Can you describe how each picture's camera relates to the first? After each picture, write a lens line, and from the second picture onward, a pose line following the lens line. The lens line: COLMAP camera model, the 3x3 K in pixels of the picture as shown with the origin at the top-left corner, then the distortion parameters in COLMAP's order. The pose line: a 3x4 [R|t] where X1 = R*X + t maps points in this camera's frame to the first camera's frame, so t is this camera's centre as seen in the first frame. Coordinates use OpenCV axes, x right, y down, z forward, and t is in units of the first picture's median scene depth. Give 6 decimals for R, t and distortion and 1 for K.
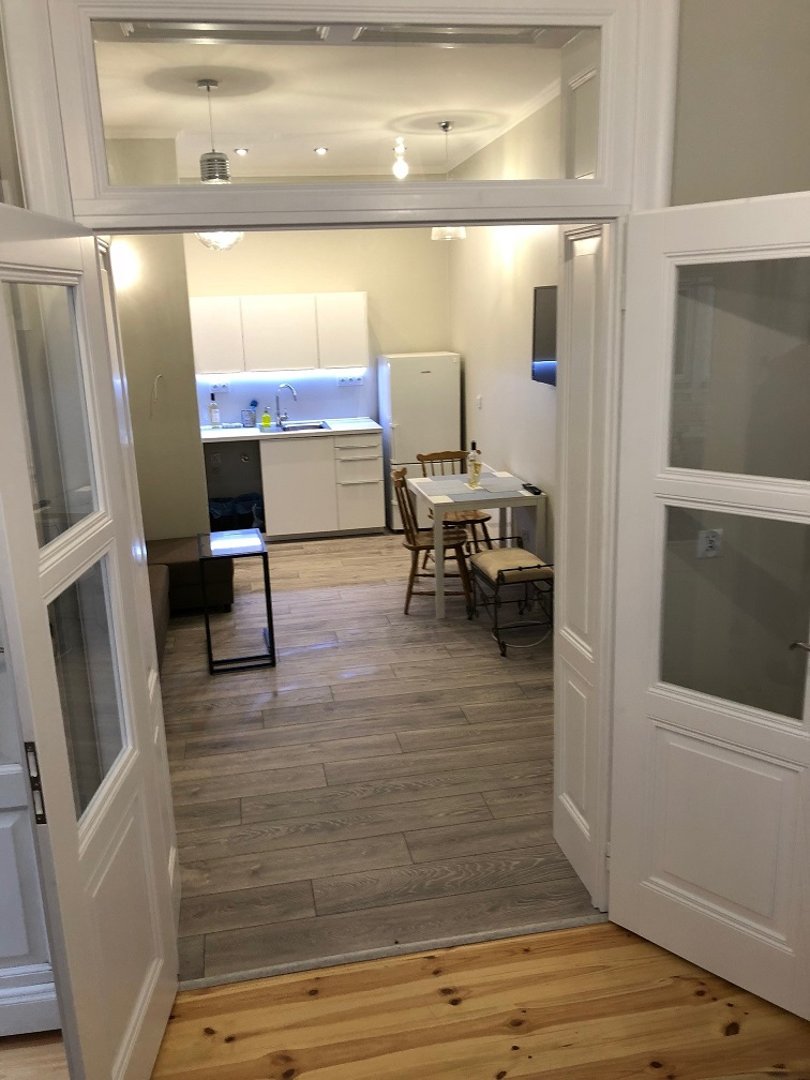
lens RADIAL K [[886.1, 0, 405.0], [0, 886.1, 540.0], [0, 0, 1]] dist [0.010488, 0.005744]
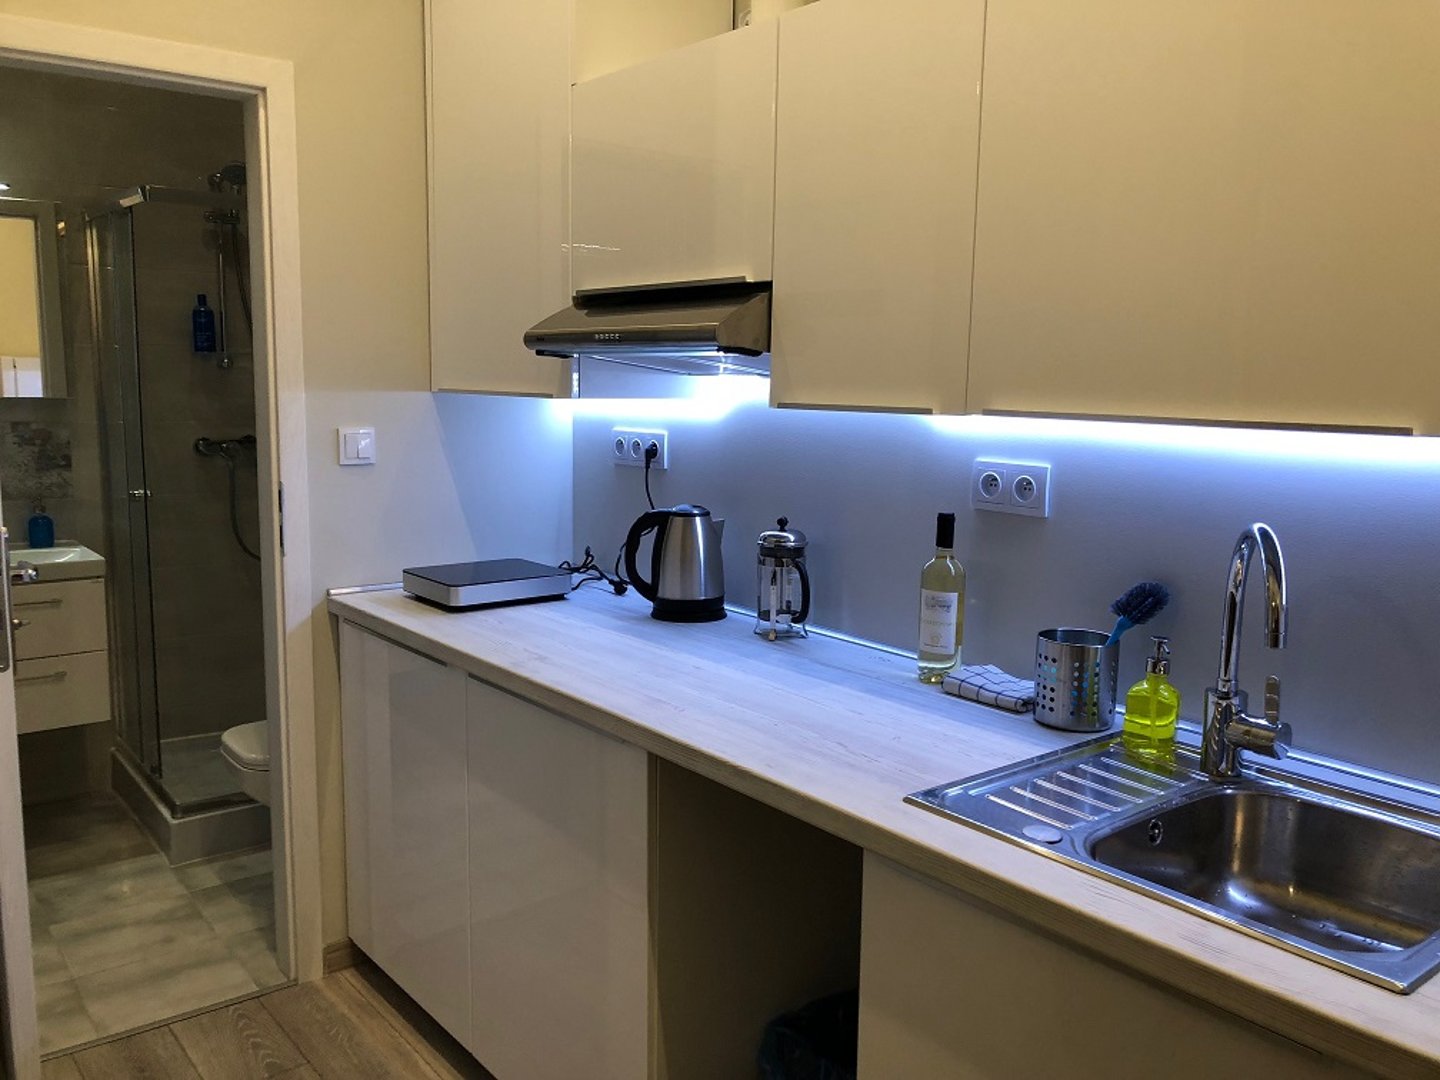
lens RADIAL K [[1181.4, 0, 720.0], [0, 1181.4, 540.0], [0, 0, 1]] dist [0.010488, 0.005744]
pose [[0.474142, 0.162633, -0.865297, -0.007689], [-0.240801, 0.969274, 0.050227, -0.162560], [0.846879, 0.184550, 0.498736, 0.833126]]
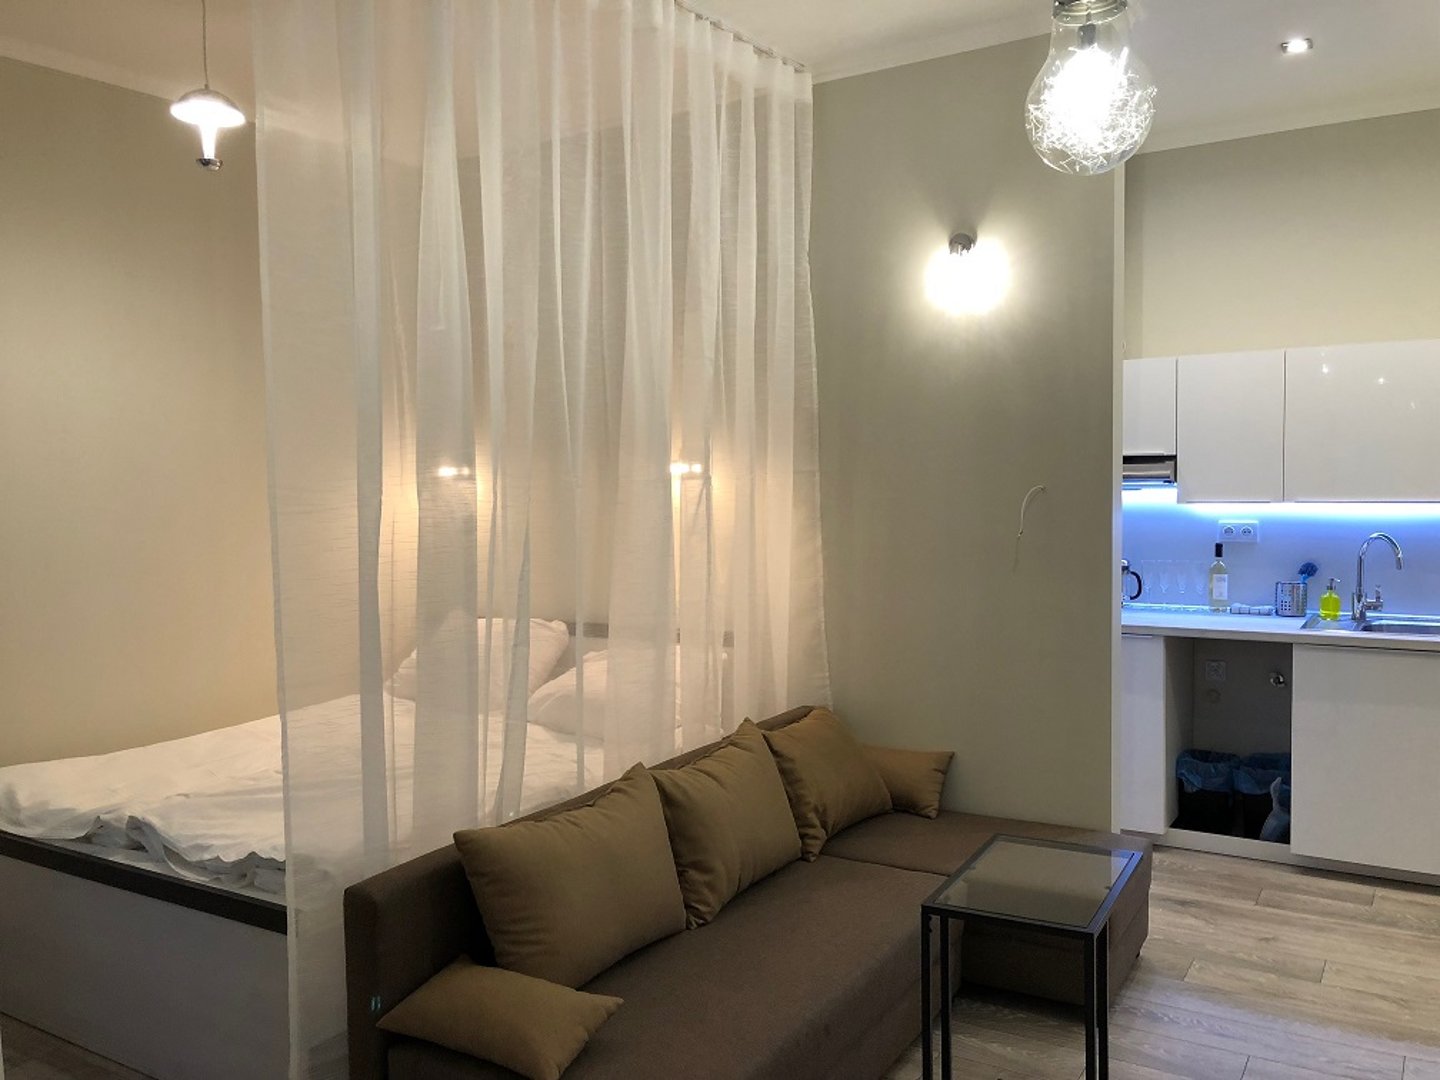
lens RADIAL K [[1181.4, 0, 720.0], [0, 1181.4, 540.0], [0, 0, 1]] dist [0.010488, 0.005744]
pose [[0.732902, 0.055896, -0.678034, 0.033313], [-0.179306, 0.977253, -0.113253, -0.039782], [0.656280, 0.204579, 0.726253, 0.324150]]
